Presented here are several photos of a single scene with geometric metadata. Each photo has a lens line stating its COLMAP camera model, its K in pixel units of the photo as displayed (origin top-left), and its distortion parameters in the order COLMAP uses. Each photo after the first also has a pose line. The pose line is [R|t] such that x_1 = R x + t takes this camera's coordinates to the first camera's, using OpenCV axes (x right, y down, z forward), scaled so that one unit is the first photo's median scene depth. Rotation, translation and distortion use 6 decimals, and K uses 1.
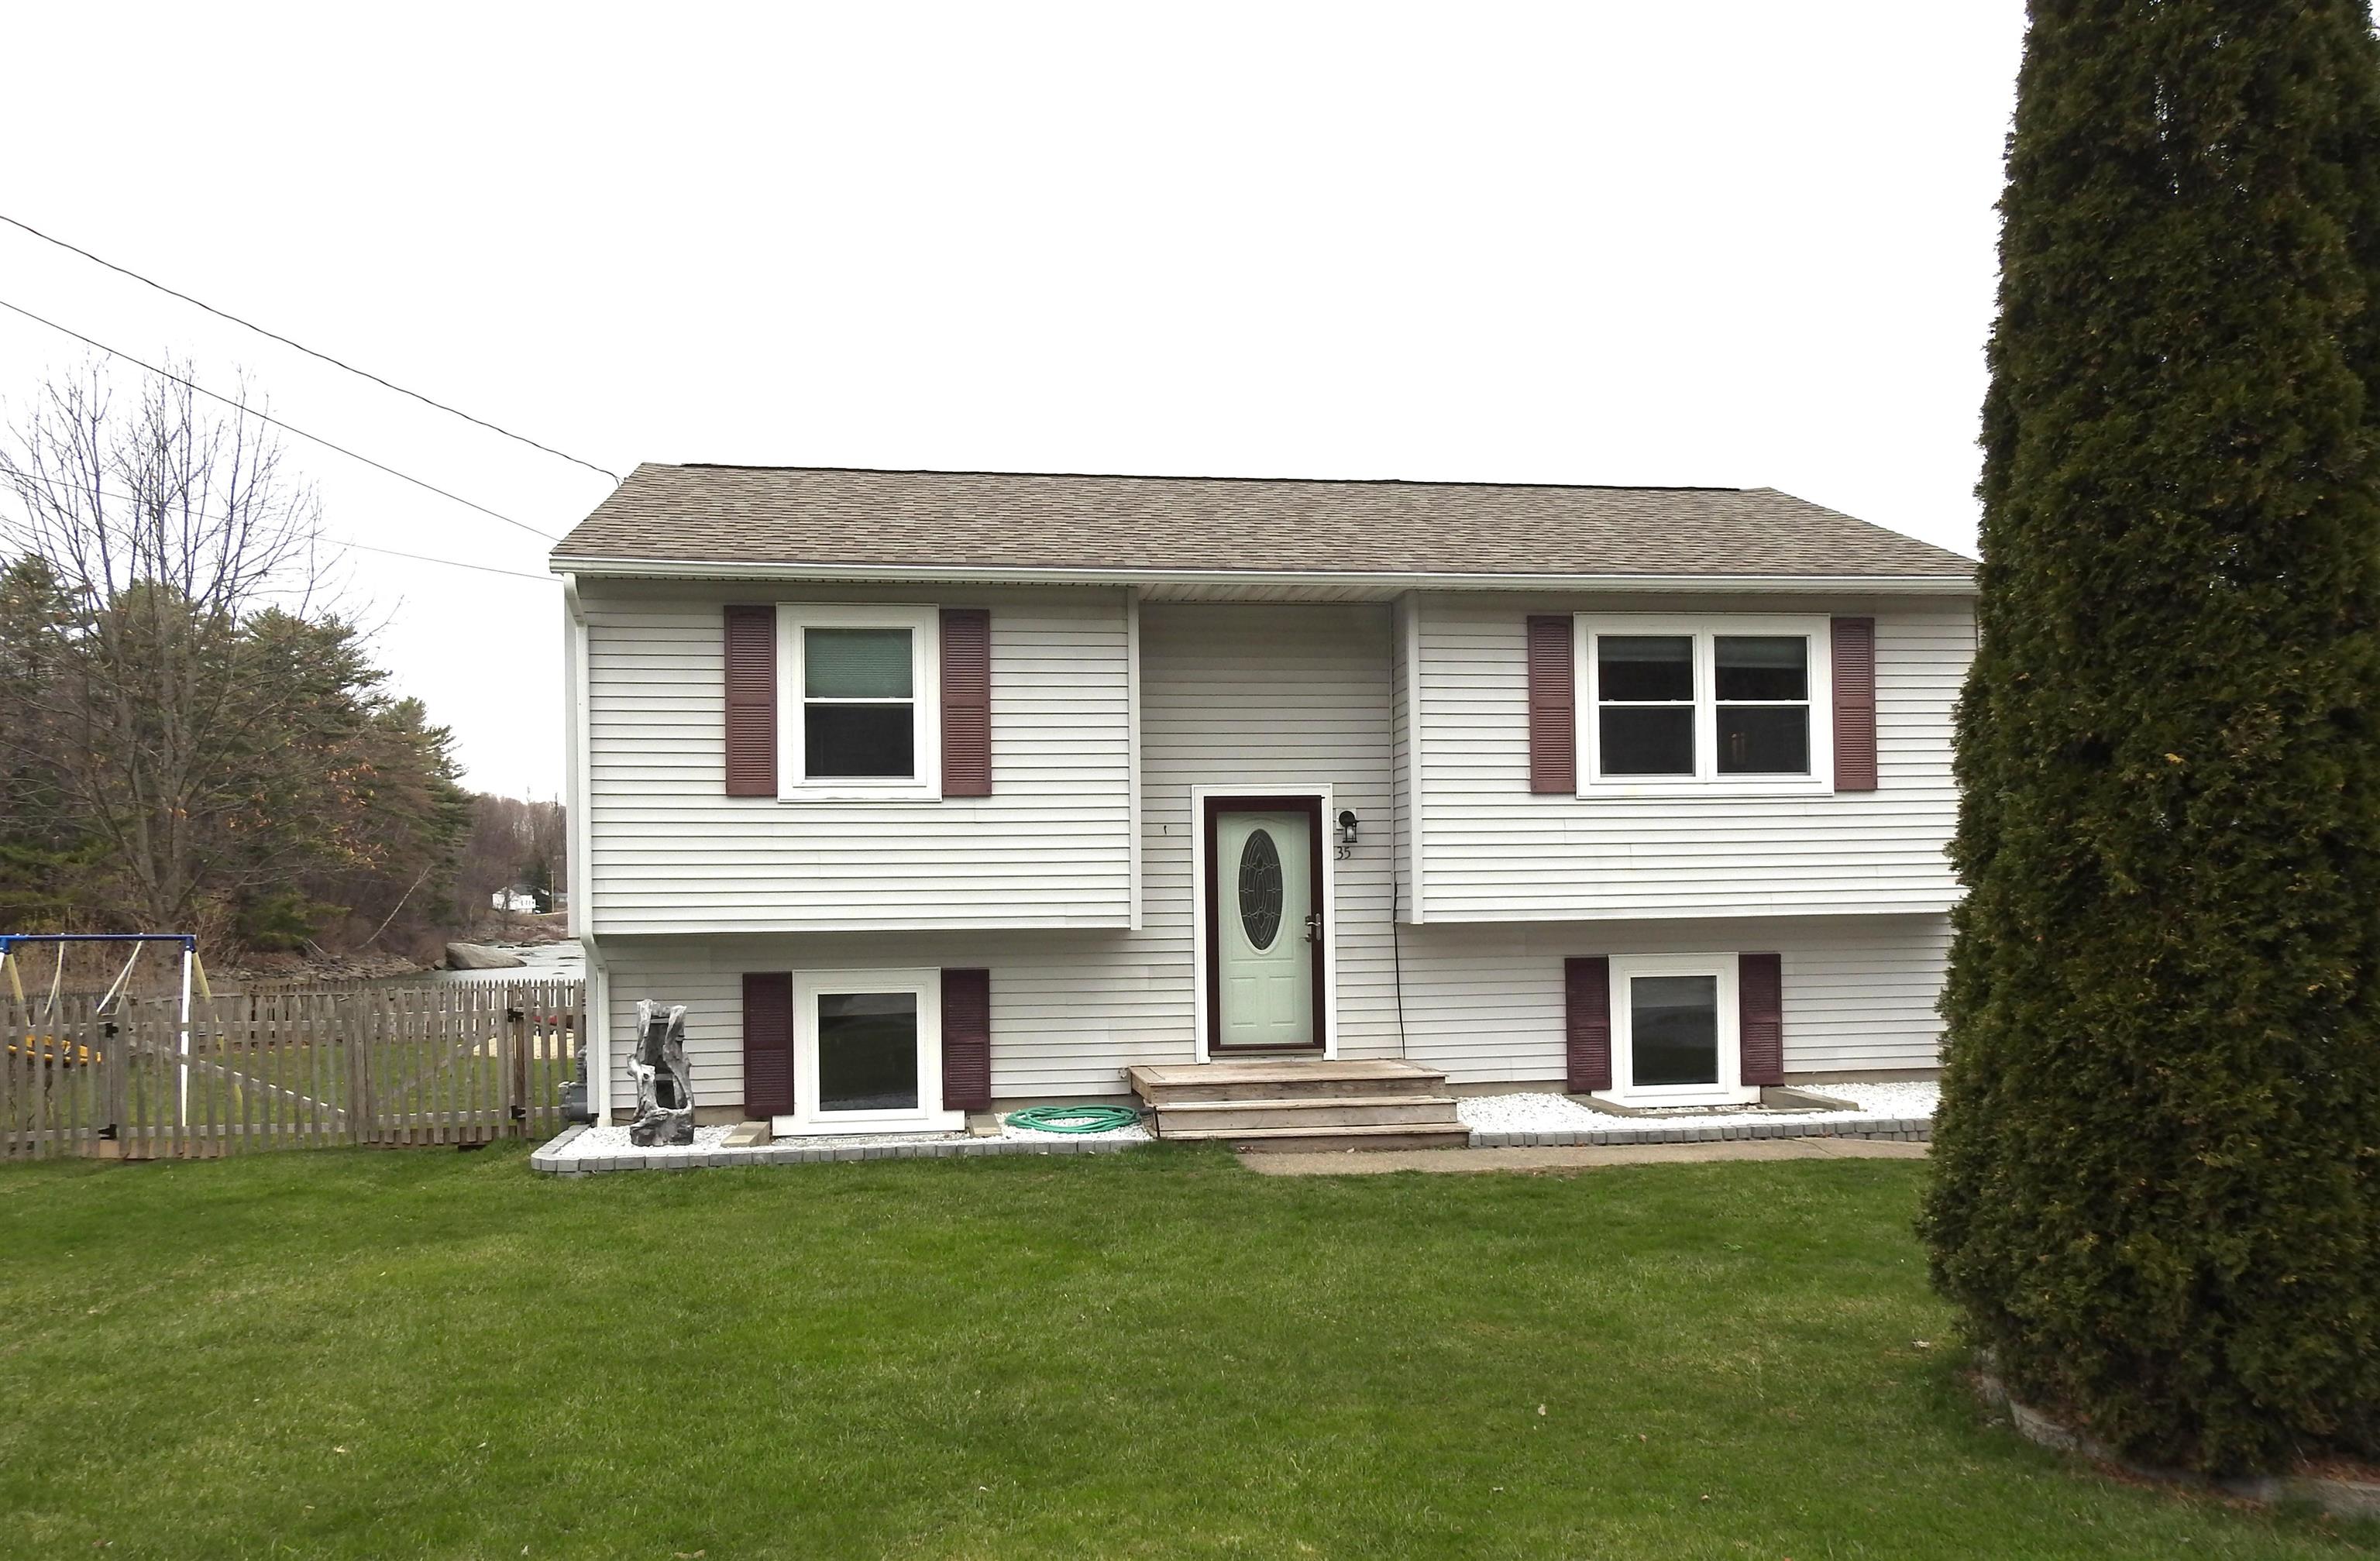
lens RADIAL K [[1809.1, 0, 1211.3], [0, 1809.1, 867.2], [0, 0, 1]] dist [0.012132, 0.008535]
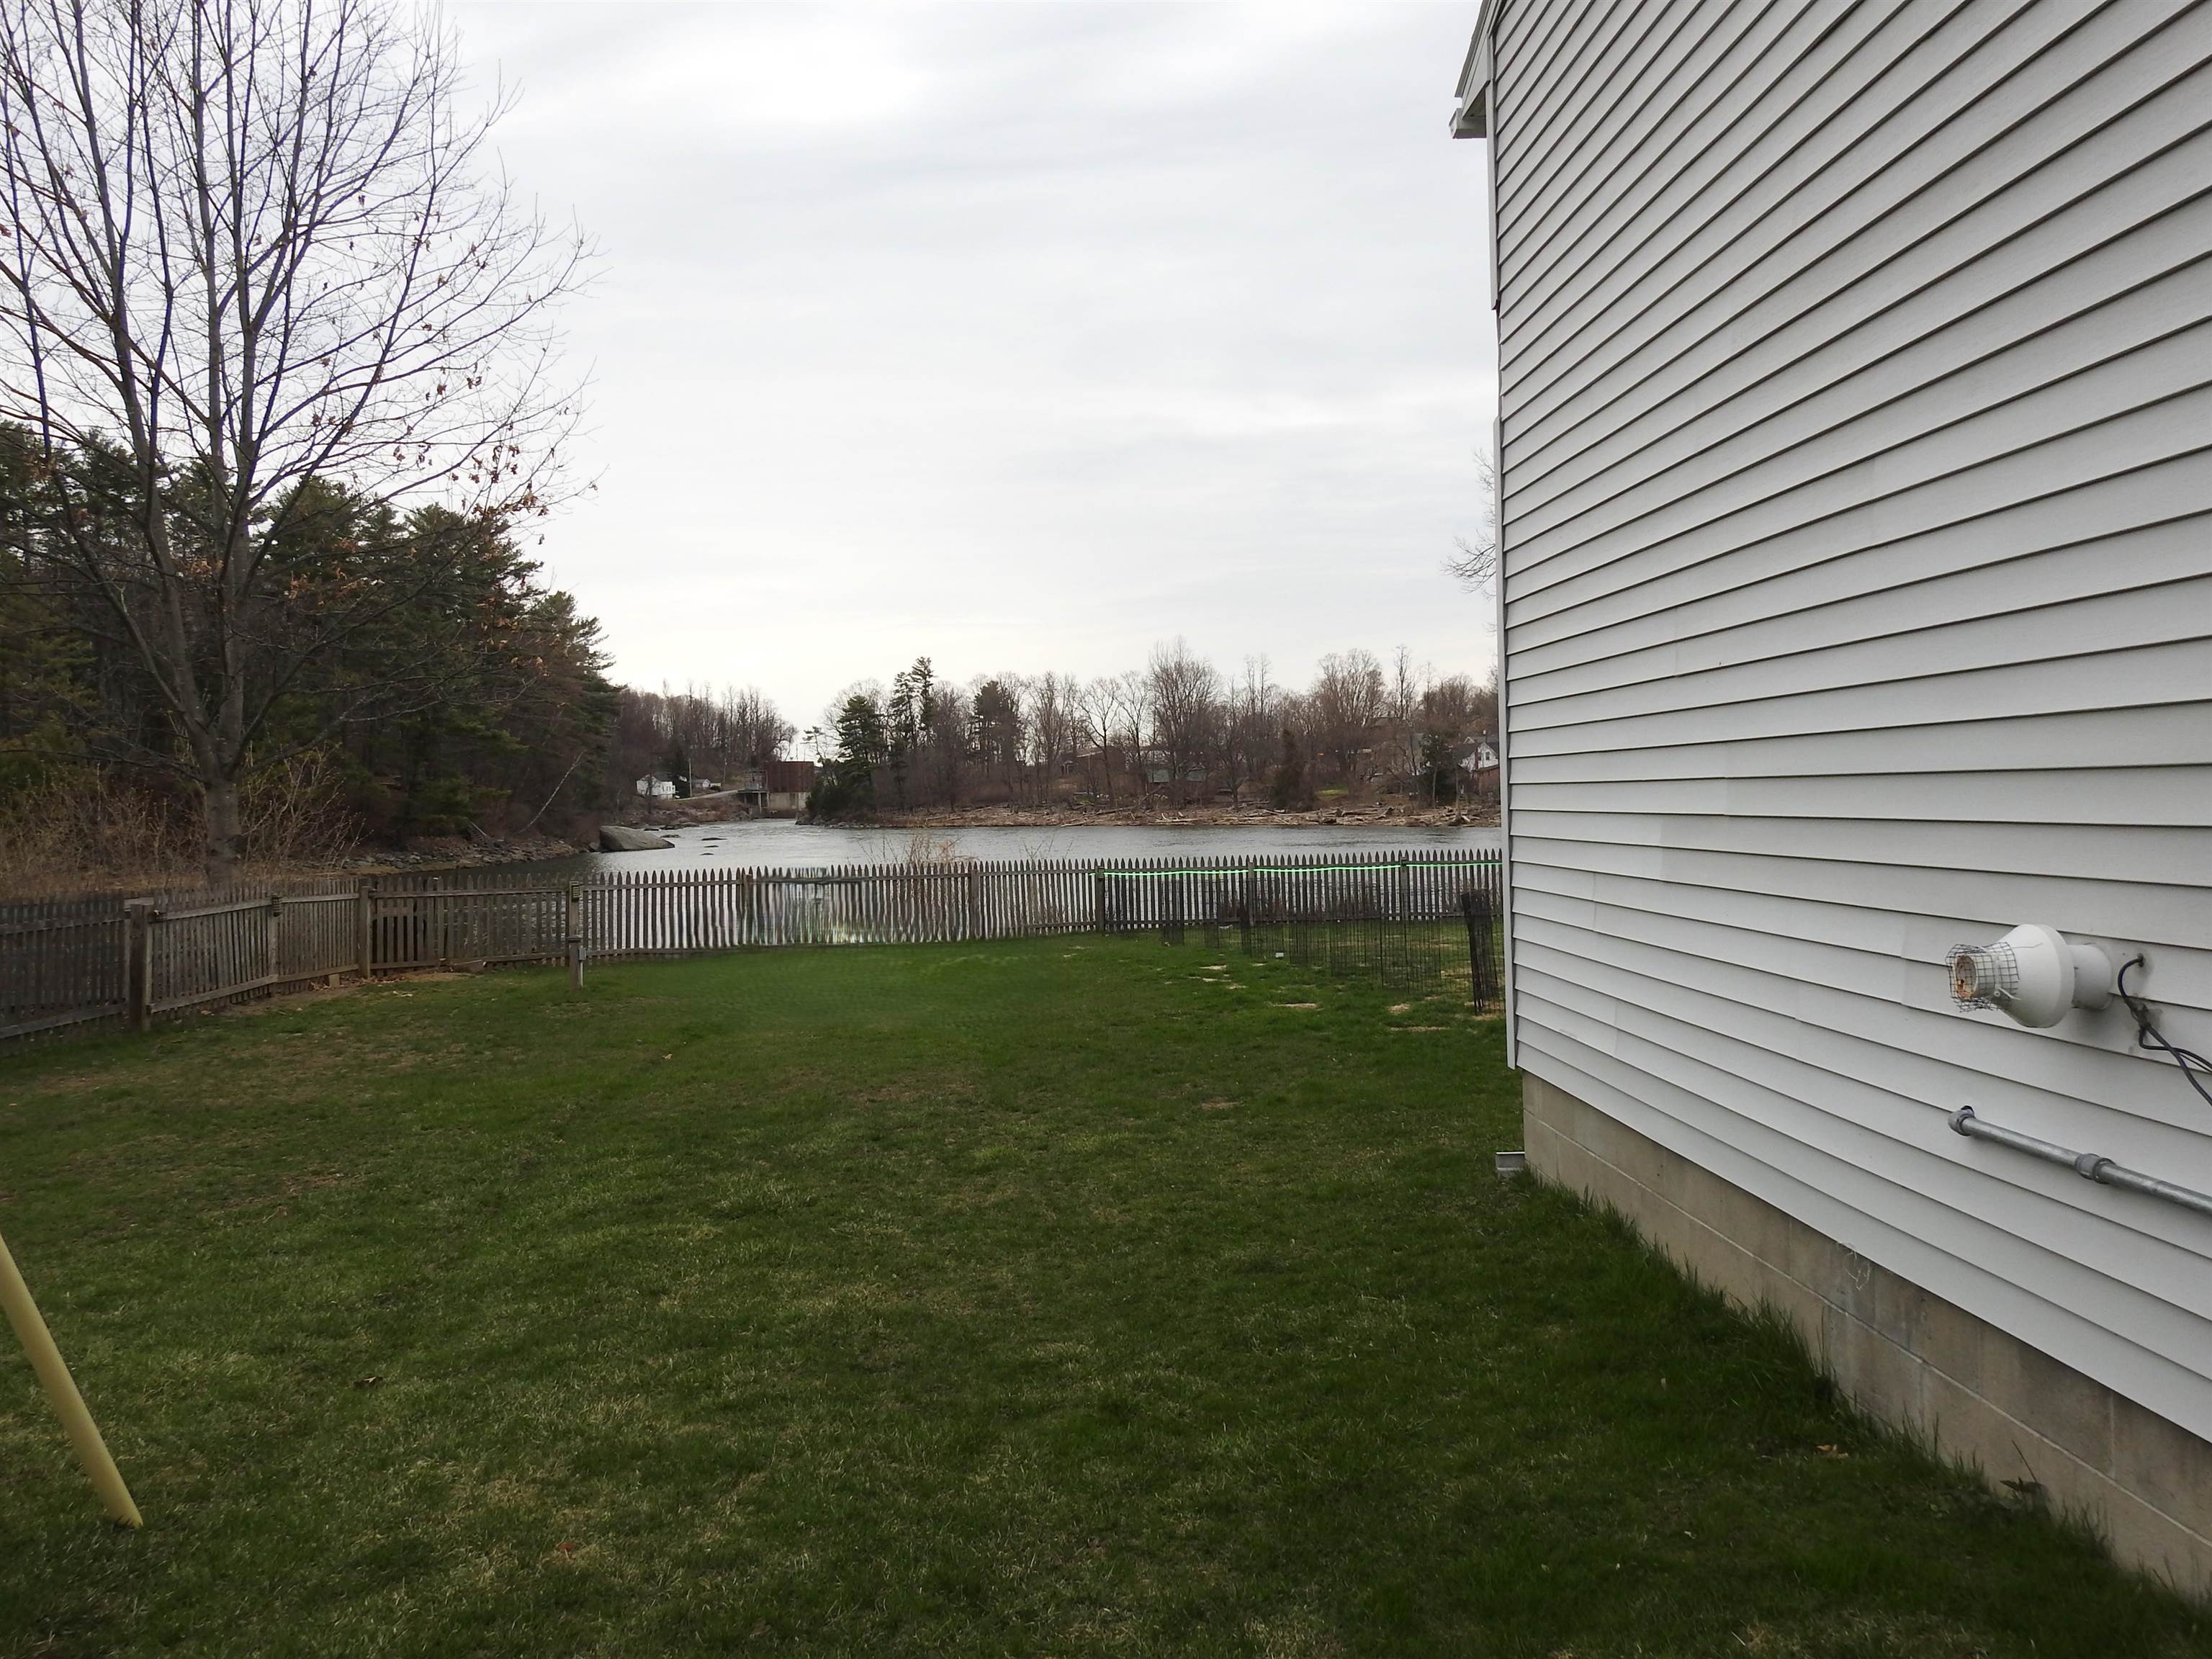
lens RADIAL K [[1571.5, 0, 1093.1], [0, 1571.5, 829.1], [0, 0, 1]] dist [-0.004601, 0.005879]
pose [[0.996109, -0.008591, -0.087712, -0.345924], [0.012607, 0.998892, 0.045337, 0.035047], [0.087225, -0.046266, 0.995114, 0.725103]]
